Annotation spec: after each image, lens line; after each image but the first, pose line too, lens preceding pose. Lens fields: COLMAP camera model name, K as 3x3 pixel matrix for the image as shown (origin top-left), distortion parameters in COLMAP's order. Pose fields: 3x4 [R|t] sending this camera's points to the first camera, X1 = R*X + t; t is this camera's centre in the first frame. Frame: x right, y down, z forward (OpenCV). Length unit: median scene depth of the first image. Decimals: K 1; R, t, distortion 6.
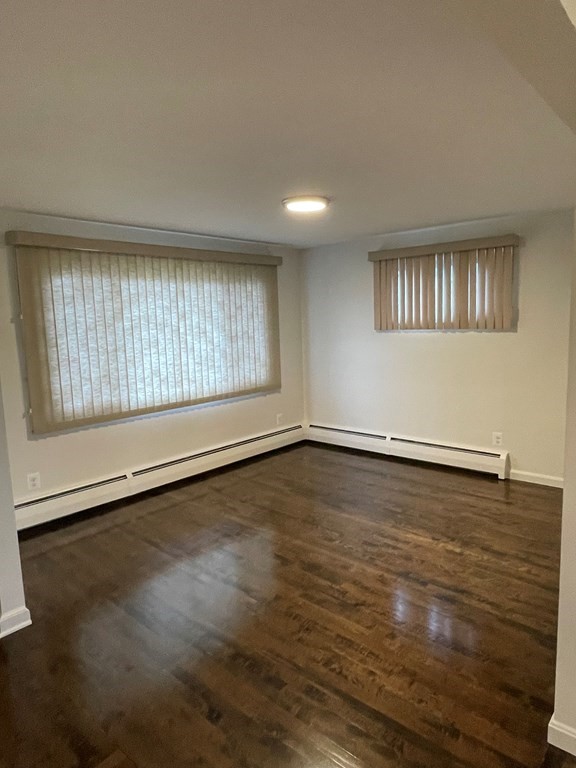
lens RADIAL K [[493.7, 0, 288.4], [0, 493.7, 383.1], [0, 0, 1]] dist [0.023320, 0.000849]
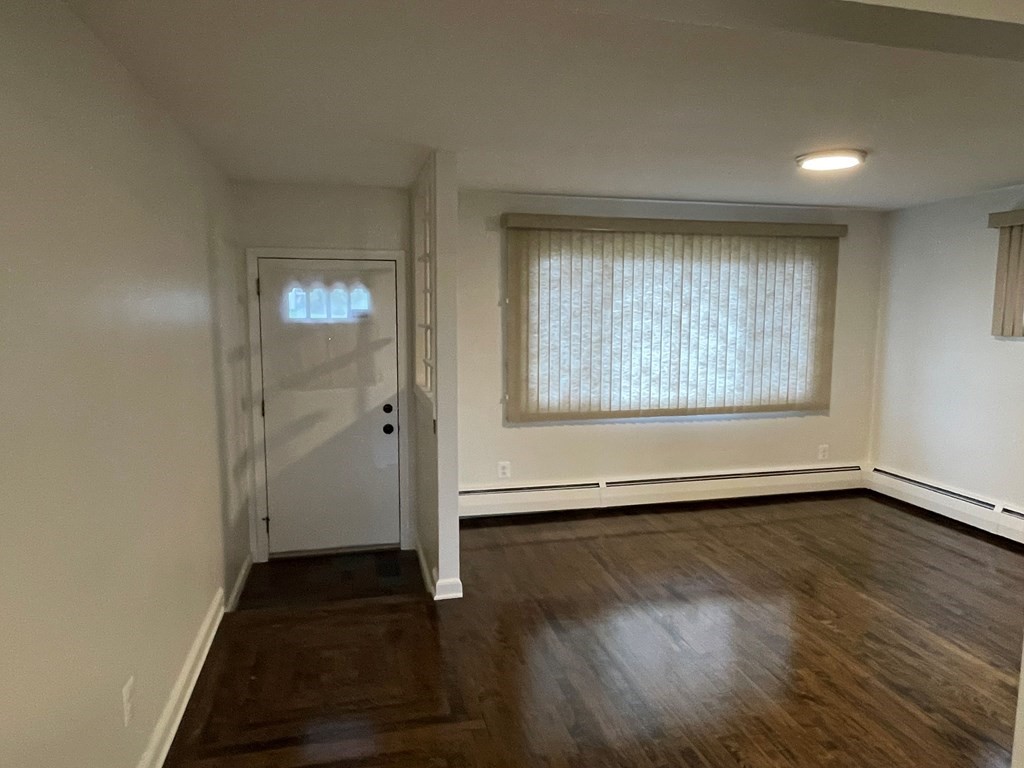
lens RADIAL K [[658.2, 0, 513.5], [0, 658.2, 386.4], [0, 0, 1]] dist [0.023320, 0.000849]
pose [[0.830419, 0.103429, -0.547455, 0.167541], [-0.104976, 0.994064, 0.028571, -0.002602], [0.547160, 0.033744, 0.836347, -0.061896]]
